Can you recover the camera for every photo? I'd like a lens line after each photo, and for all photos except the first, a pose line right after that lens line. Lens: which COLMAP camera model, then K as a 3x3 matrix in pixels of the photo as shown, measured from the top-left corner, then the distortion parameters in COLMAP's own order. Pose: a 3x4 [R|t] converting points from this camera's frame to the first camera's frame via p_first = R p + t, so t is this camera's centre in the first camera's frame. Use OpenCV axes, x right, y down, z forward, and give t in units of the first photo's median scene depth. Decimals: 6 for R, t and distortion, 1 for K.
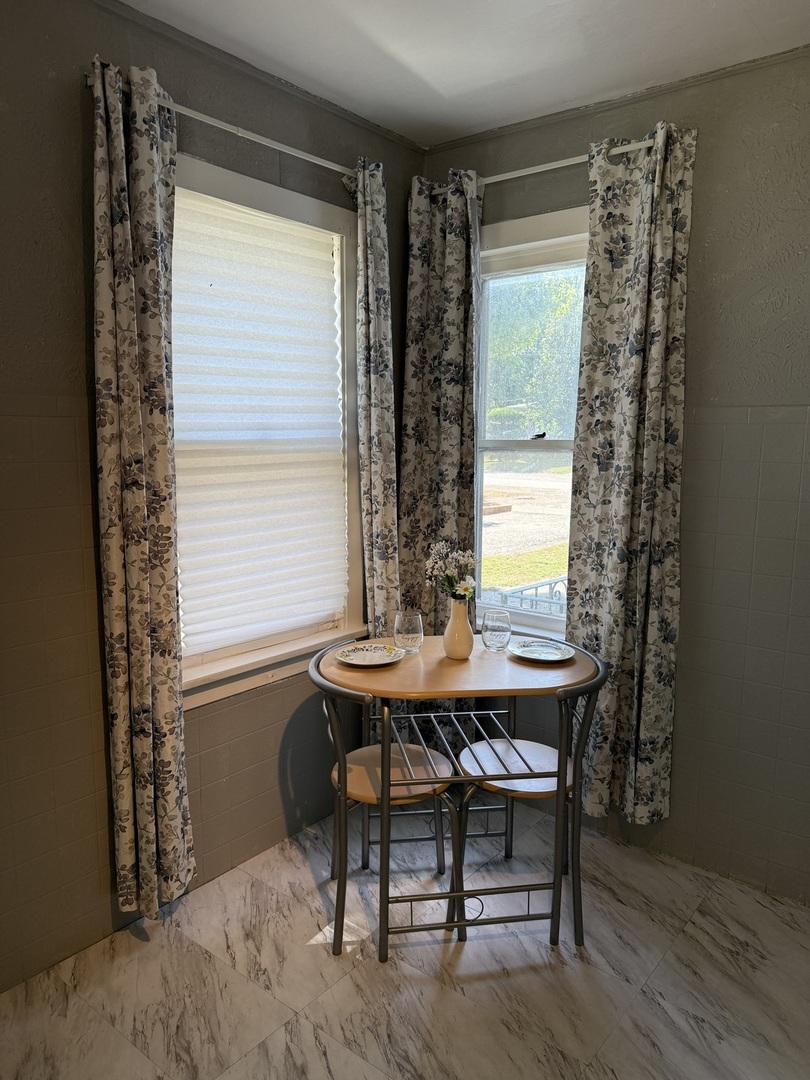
lens RADIAL K [[758.6, 0, 395.6], [0, 758.6, 541.4], [0, 0, 1]] dist [0.048871, -0.045346]
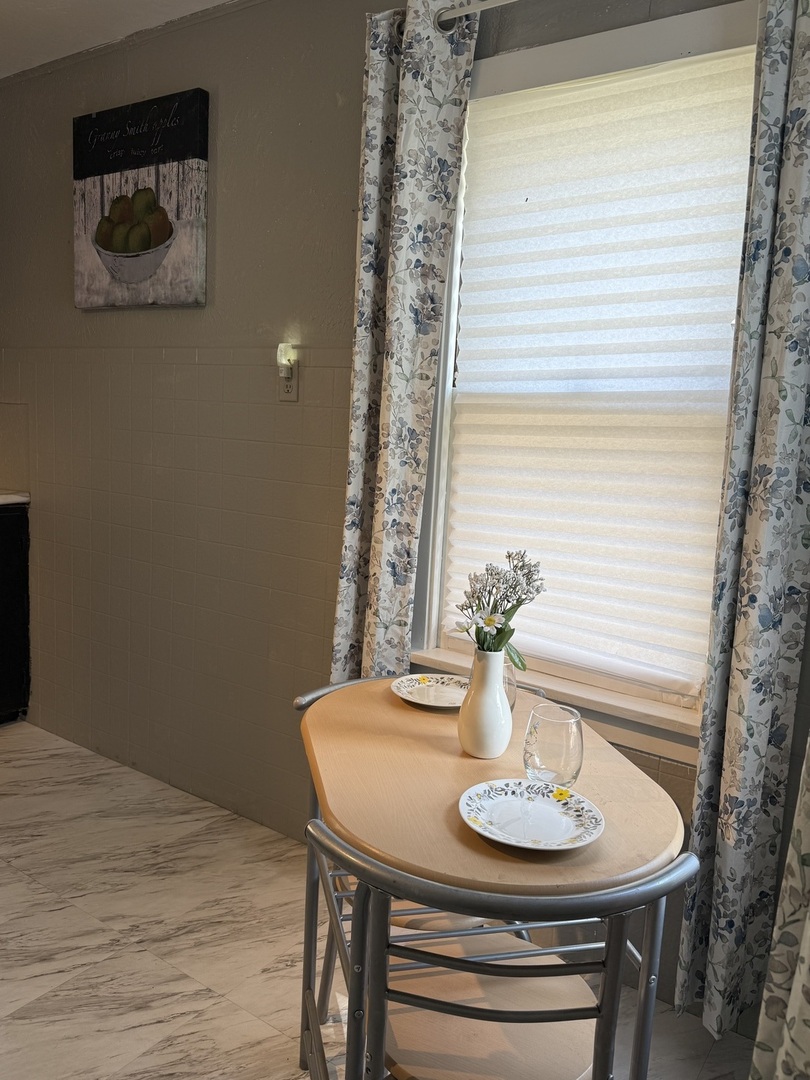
lens RADIAL K [[816.9, 0, 405.0], [0, 816.9, 540.0], [0, 0, 1]] dist [0.062889, -0.120871]
pose [[0.077627, 0.139035, -0.987240, 0.623624], [-0.183540, 0.975297, 0.122921, -0.064626], [0.979942, 0.171656, 0.101228, 0.807162]]
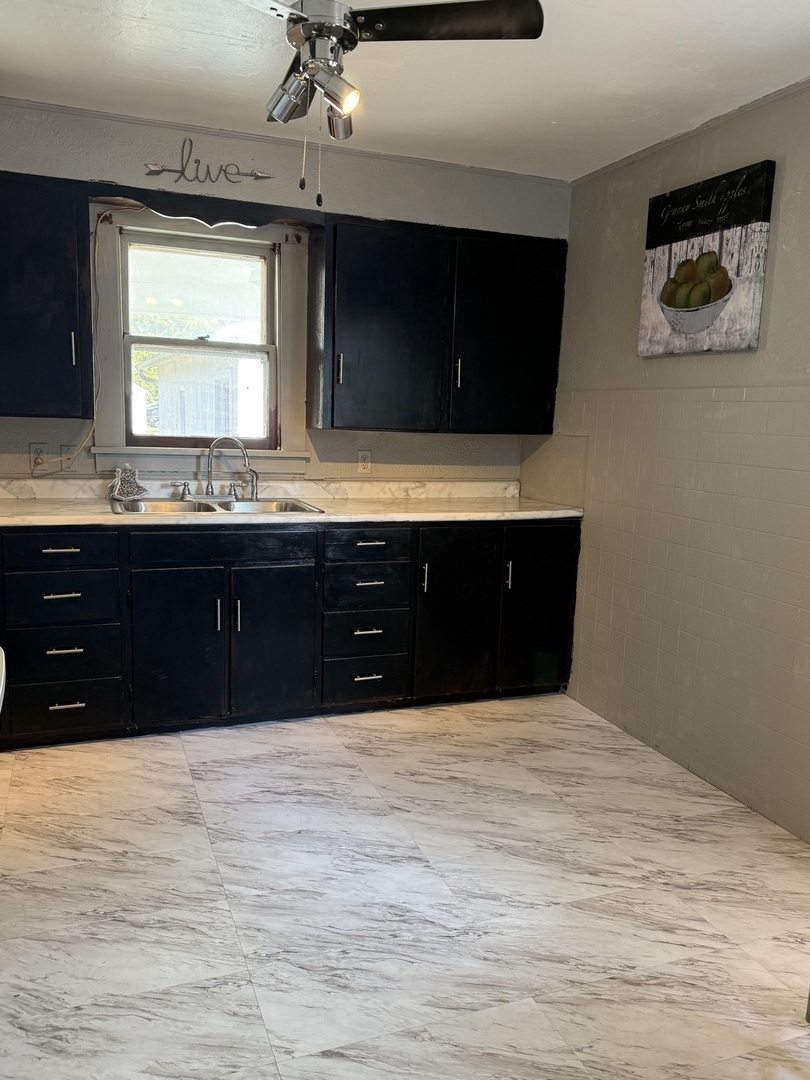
lens RADIAL K [[816.9, 0, 405.0], [0, 816.9, 540.0], [0, 0, 1]] dist [0.062889, -0.120871]
pose [[-0.493608, 0.106866, -0.863094, 0.828079], [-0.157279, 0.965089, 0.209444, -0.086101], [0.855345, 0.239129, -0.459568, 0.787891]]
